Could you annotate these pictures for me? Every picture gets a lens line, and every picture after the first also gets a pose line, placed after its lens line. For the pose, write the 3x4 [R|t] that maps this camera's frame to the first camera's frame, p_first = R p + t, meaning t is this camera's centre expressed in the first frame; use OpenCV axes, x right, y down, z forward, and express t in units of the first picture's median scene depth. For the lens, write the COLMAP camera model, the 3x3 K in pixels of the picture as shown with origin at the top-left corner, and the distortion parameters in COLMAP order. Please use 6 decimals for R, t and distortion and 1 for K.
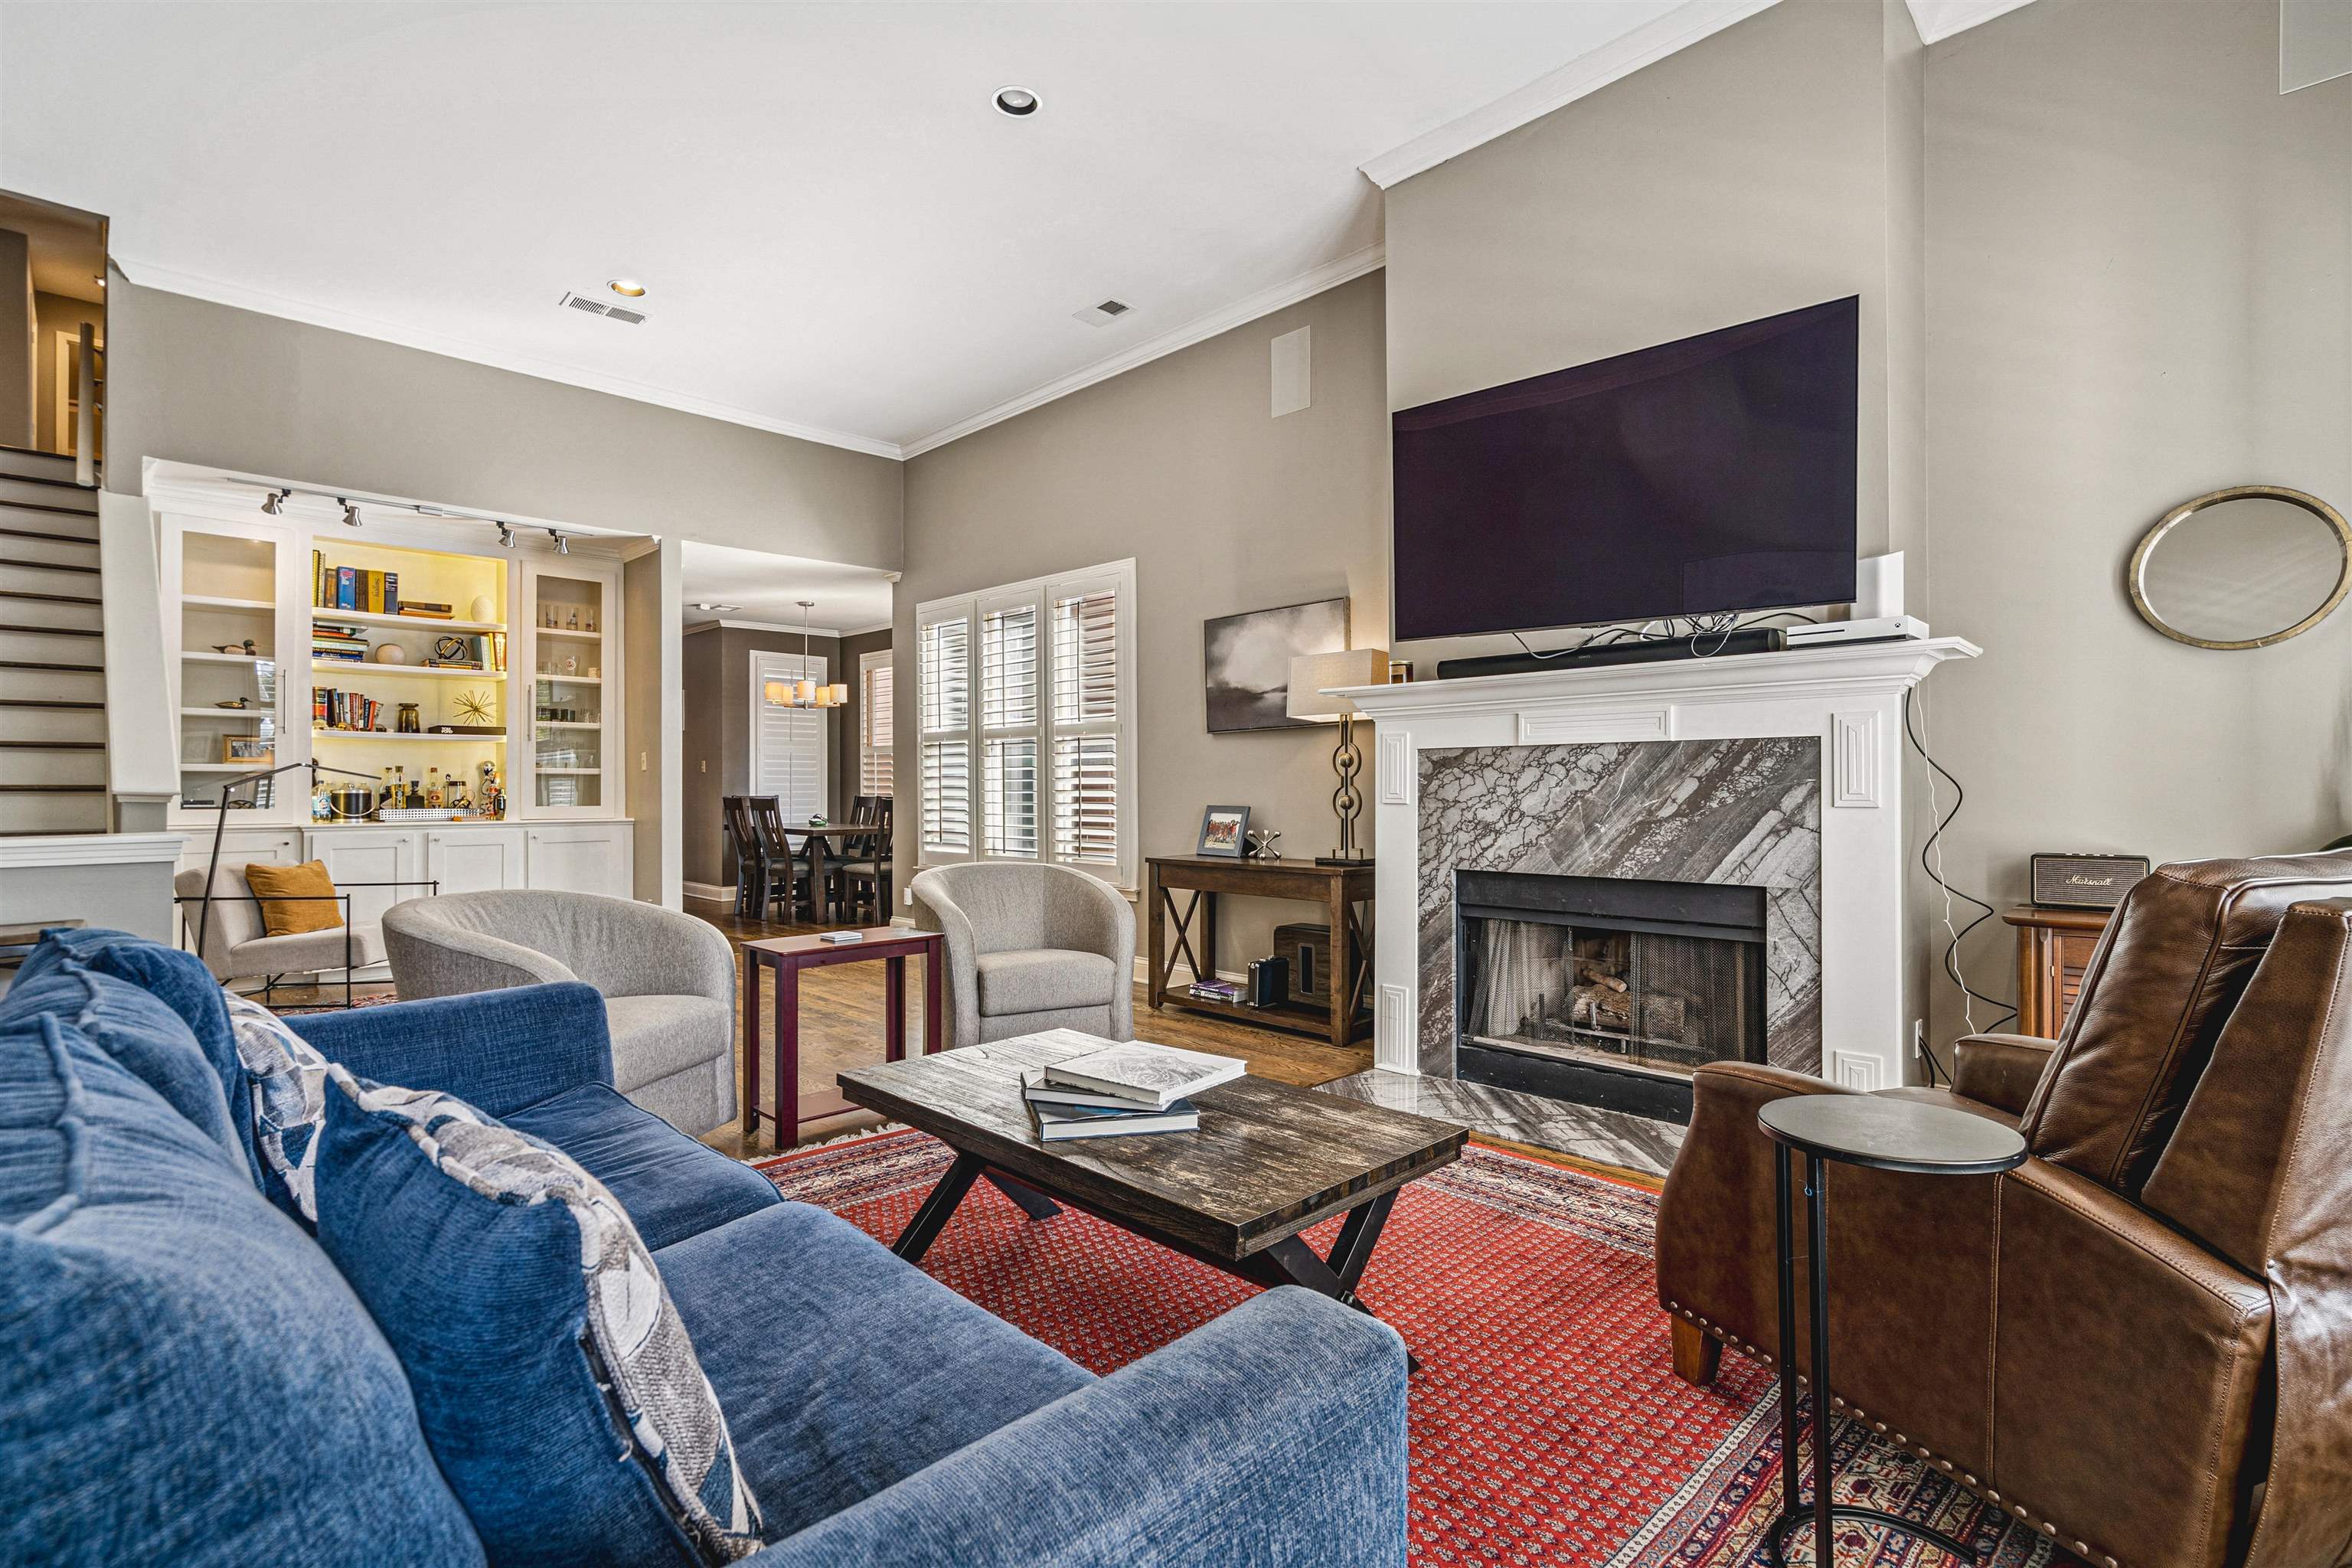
lens RADIAL K [[1105.2, 0, 1177.9], [0, 1105.2, 781.0], [0, 0, 1]] dist [0.001354, 0.000177]
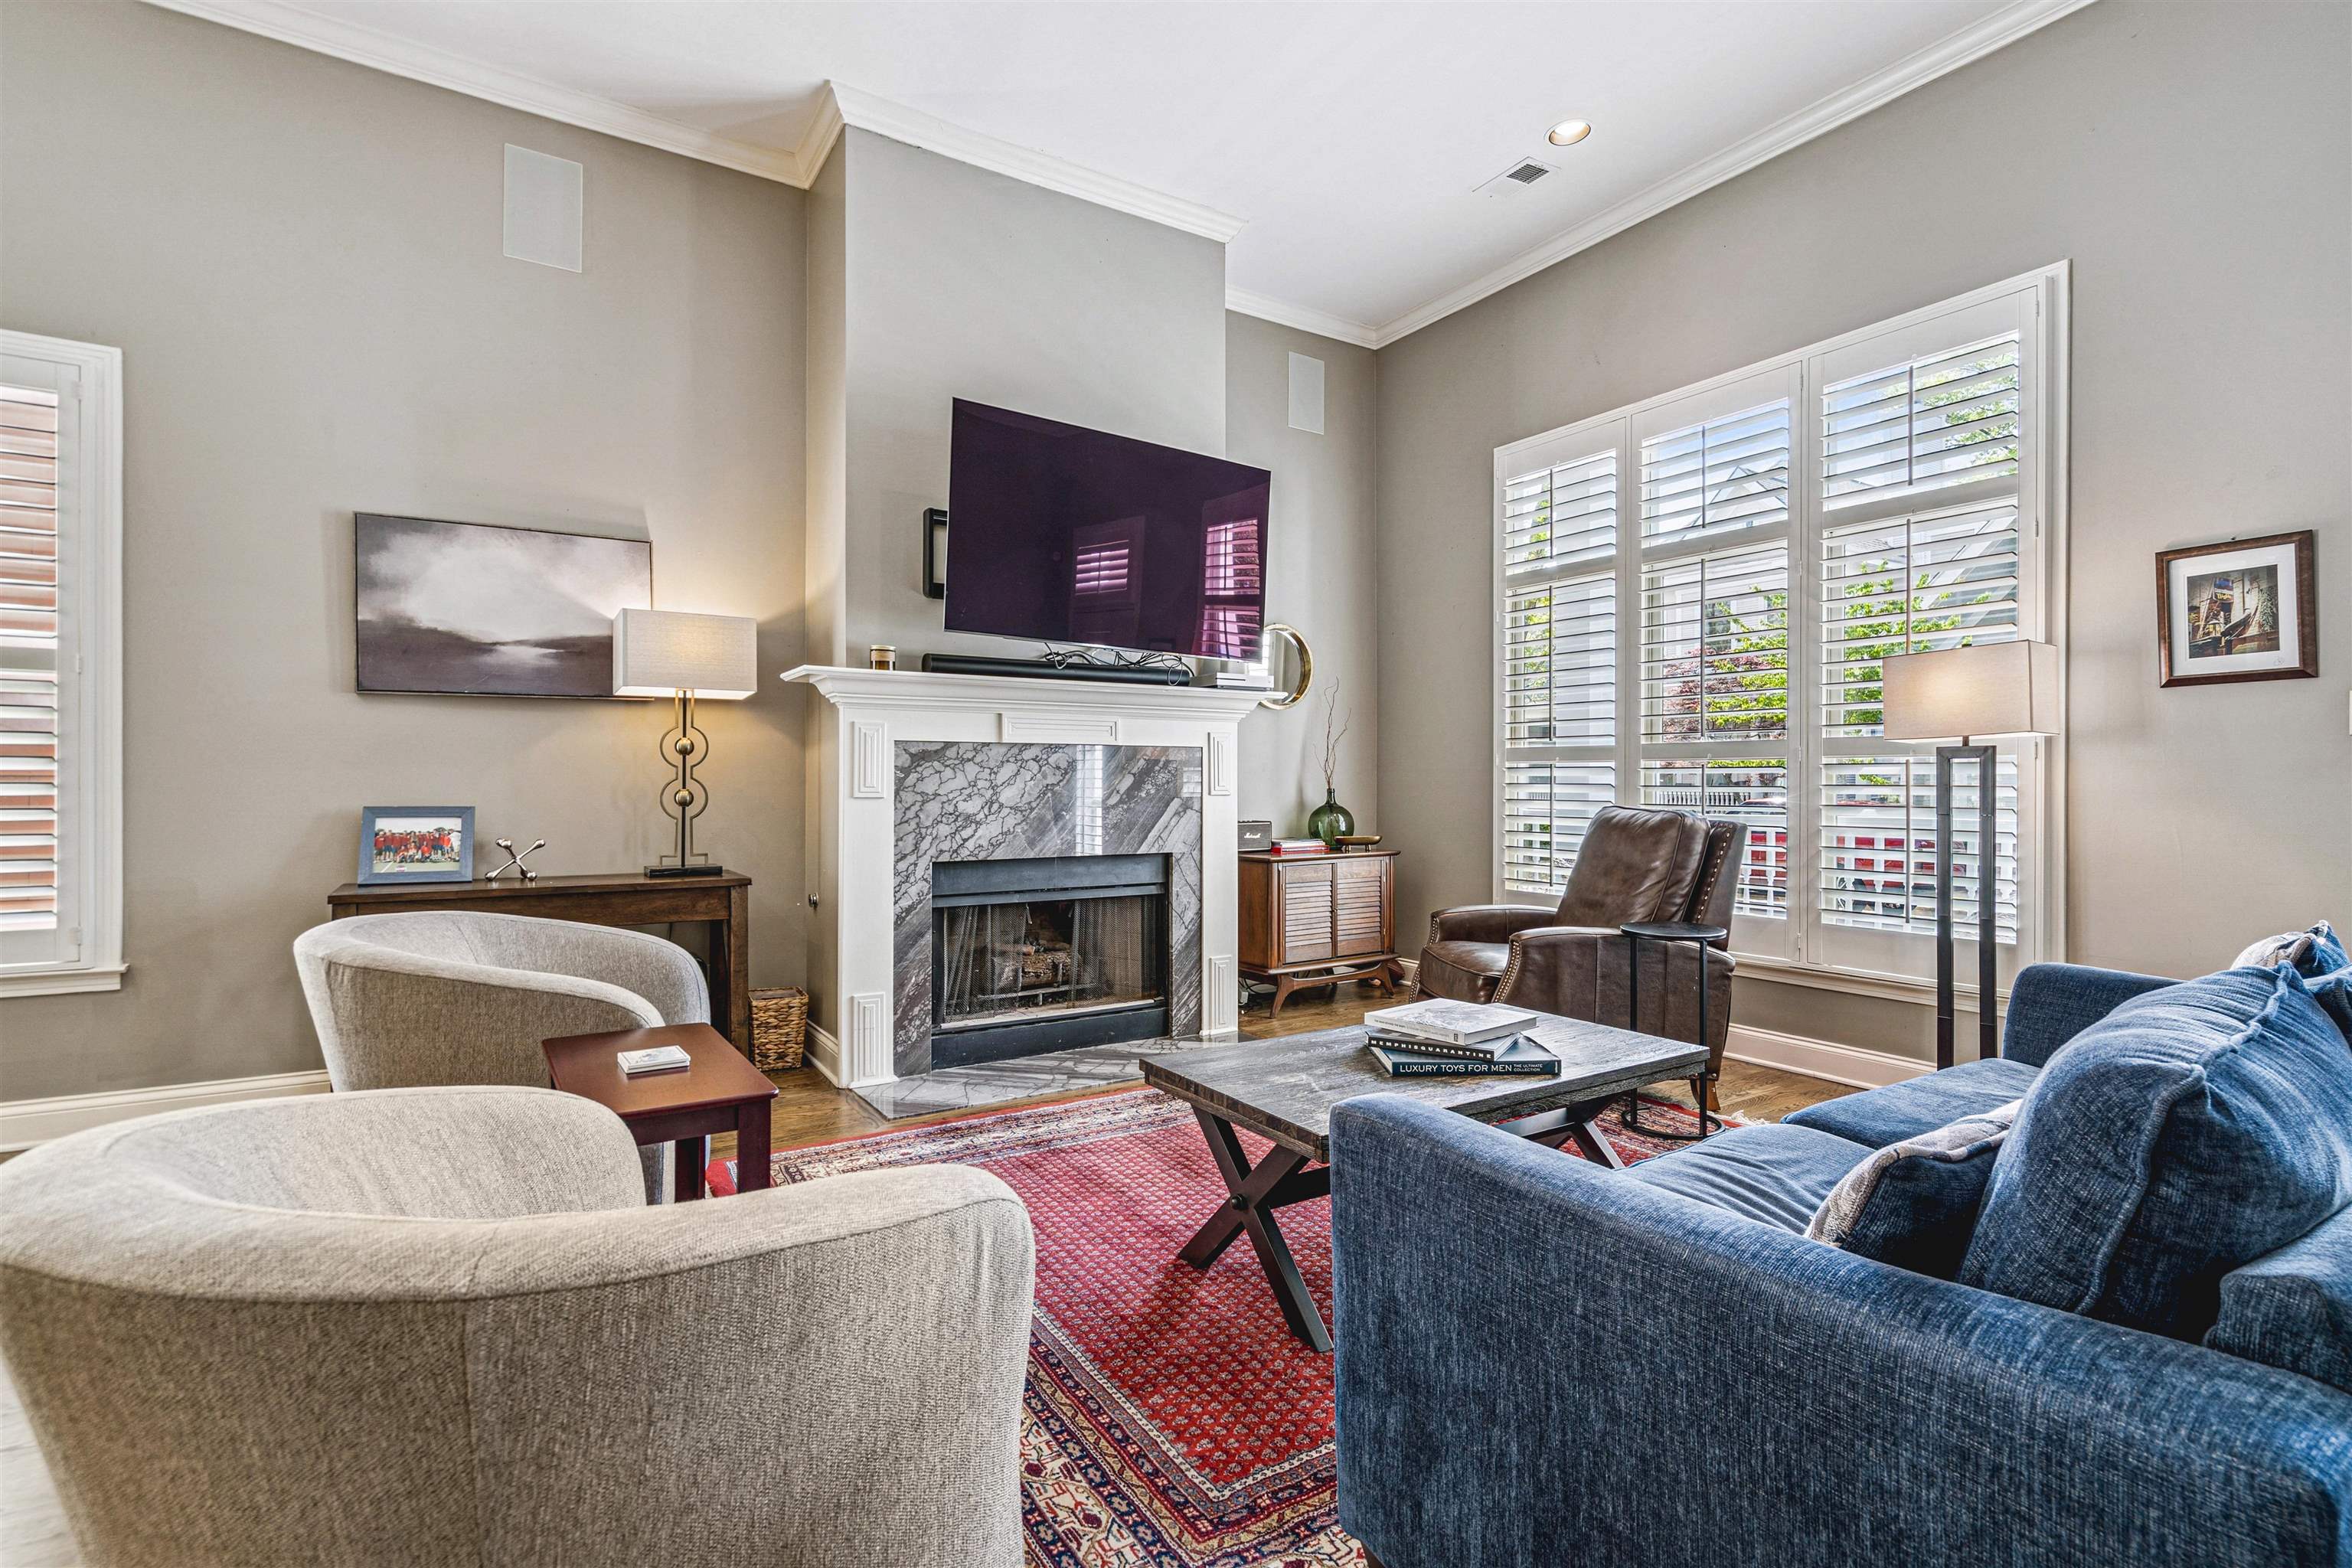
lens RADIAL K [[1105.2, 0, 1177.9], [0, 1105.2, 781.0], [0, 0, 1]] dist [0.001354, 0.000177]
pose [[0.212123, 0.003969, 0.977235, -0.697867], [-0.008743, 0.999959, -0.002163, 0.006444], [-0.977204, -0.008085, 0.212149, 0.580793]]
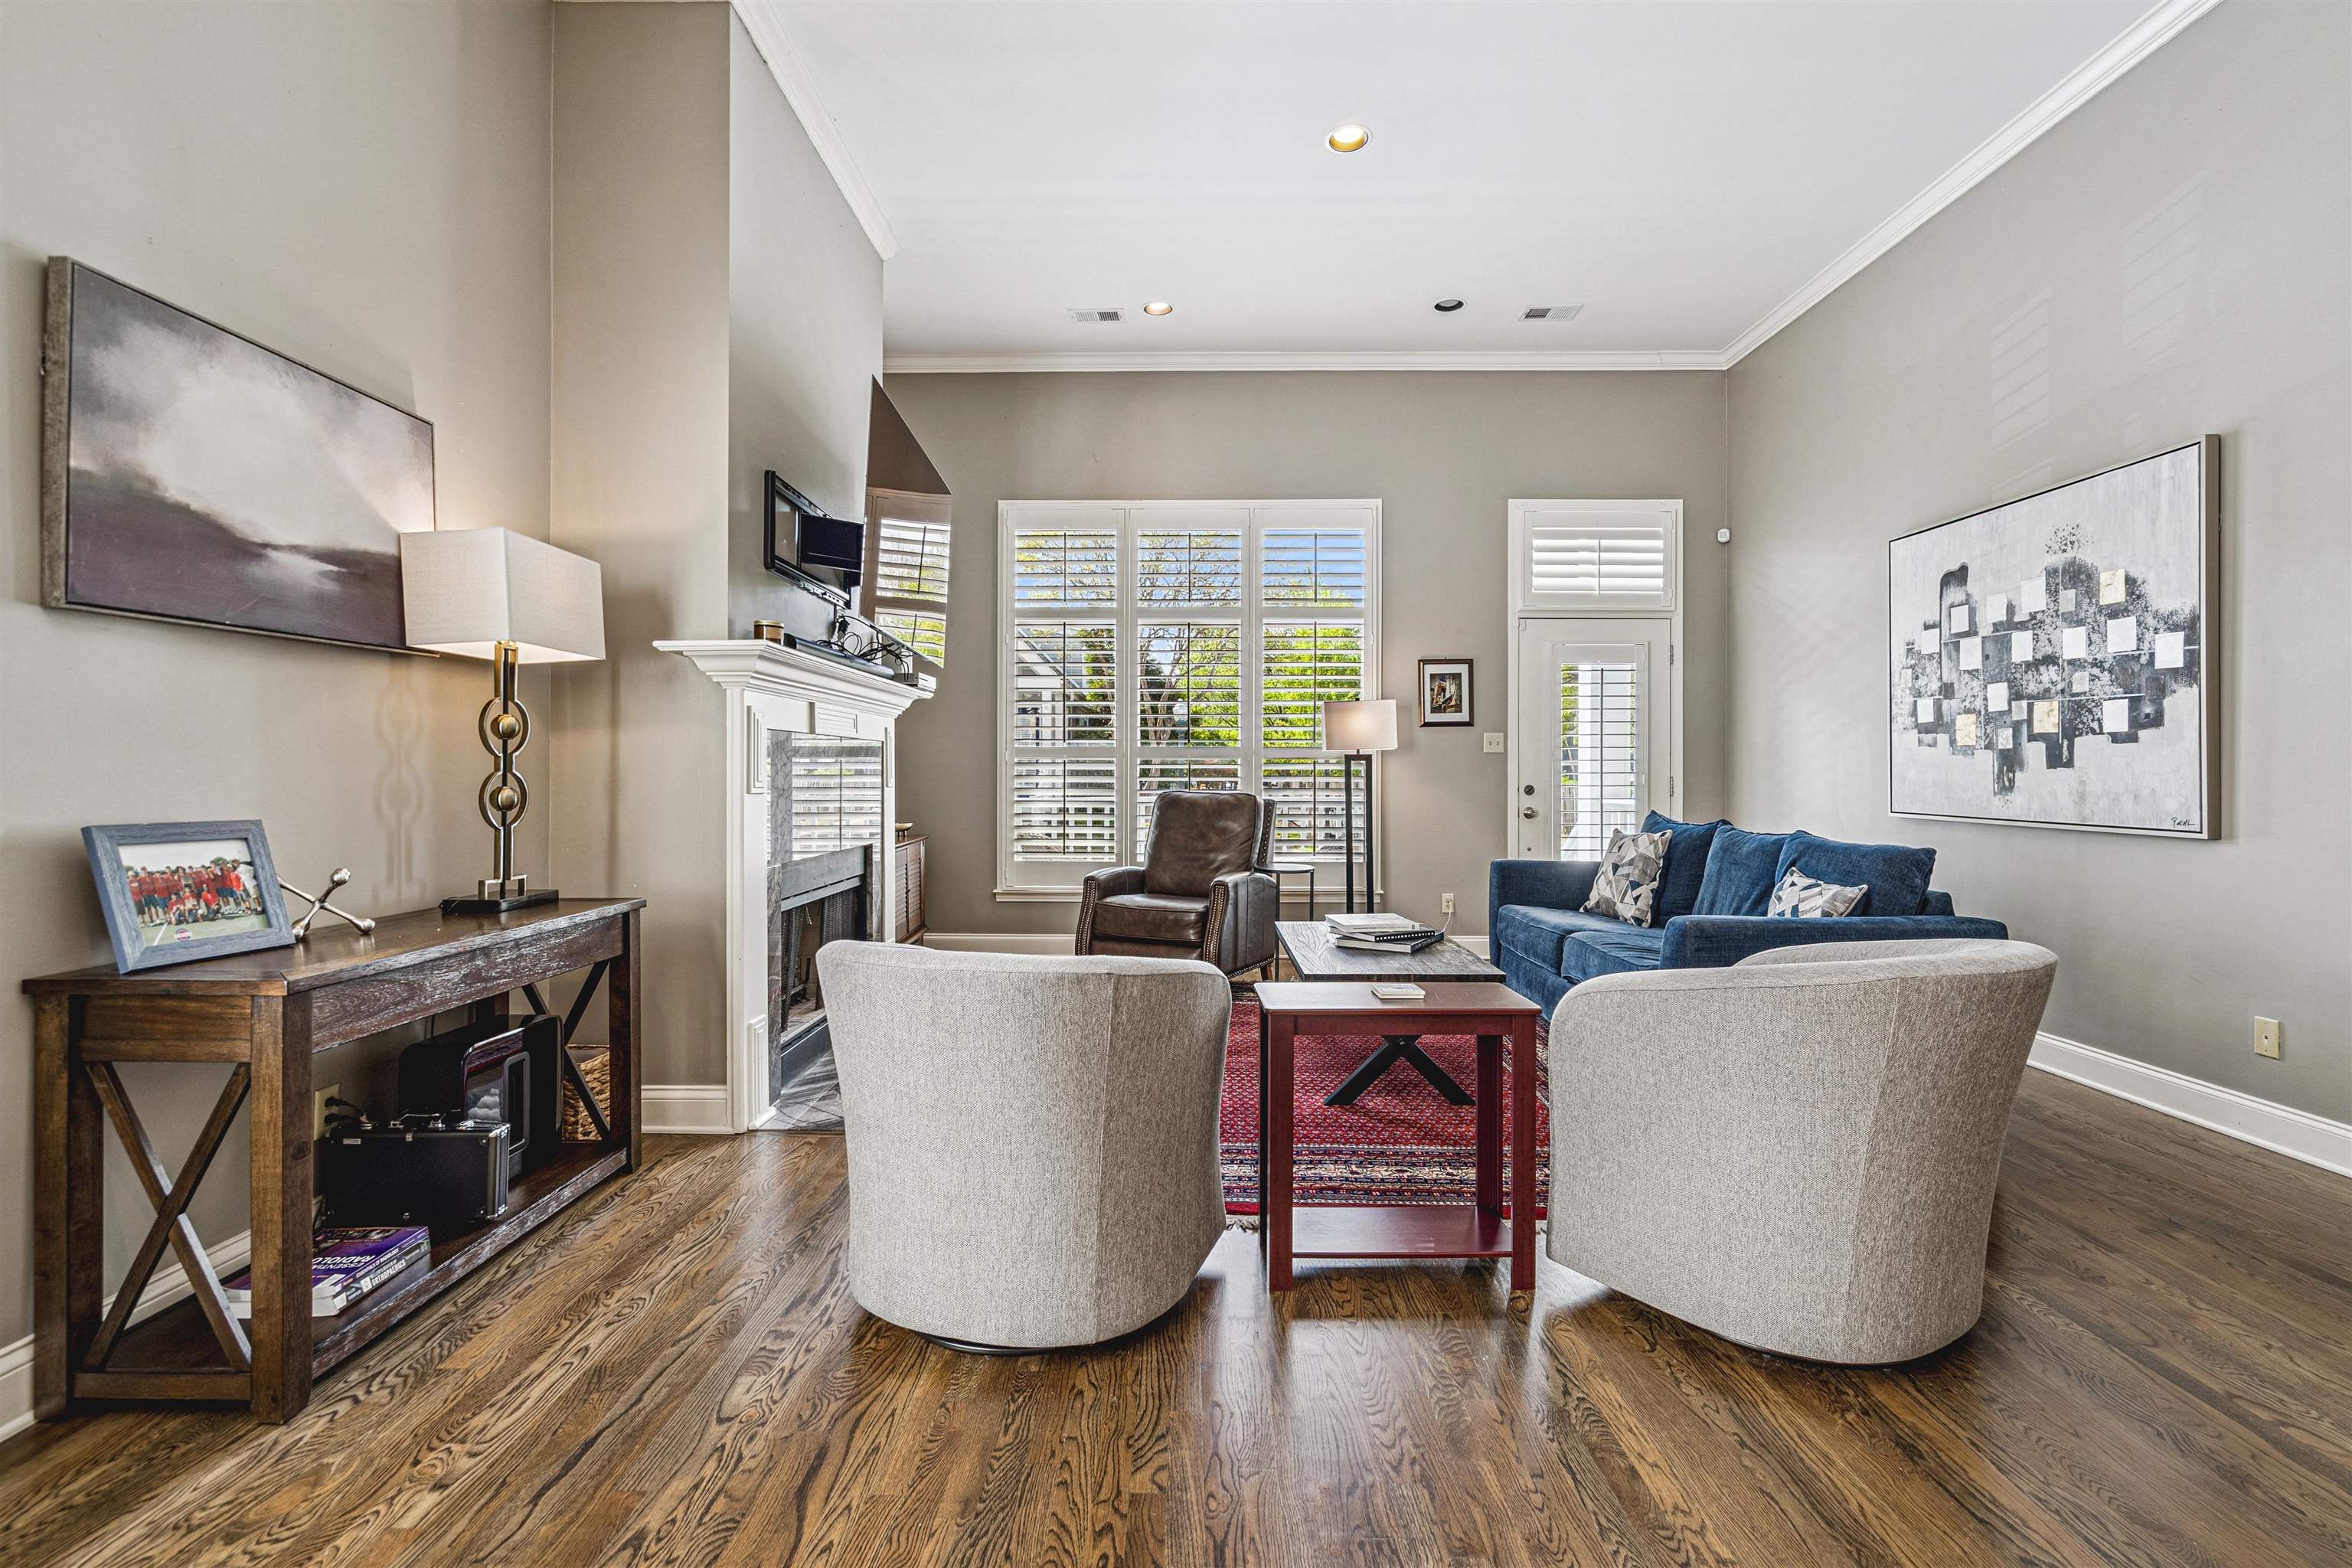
lens RADIAL K [[1075.2, 0, 1182.9], [0, 1075.2, 765.7], [0, 0, 1]] dist [-0.000128, -0.000225]
pose [[-0.711424, 0.008646, 0.702709, -0.613599], [-0.002751, 0.999882, -0.015088, 0.011147], [-0.702757, -0.012667, -0.711317, 1.415872]]
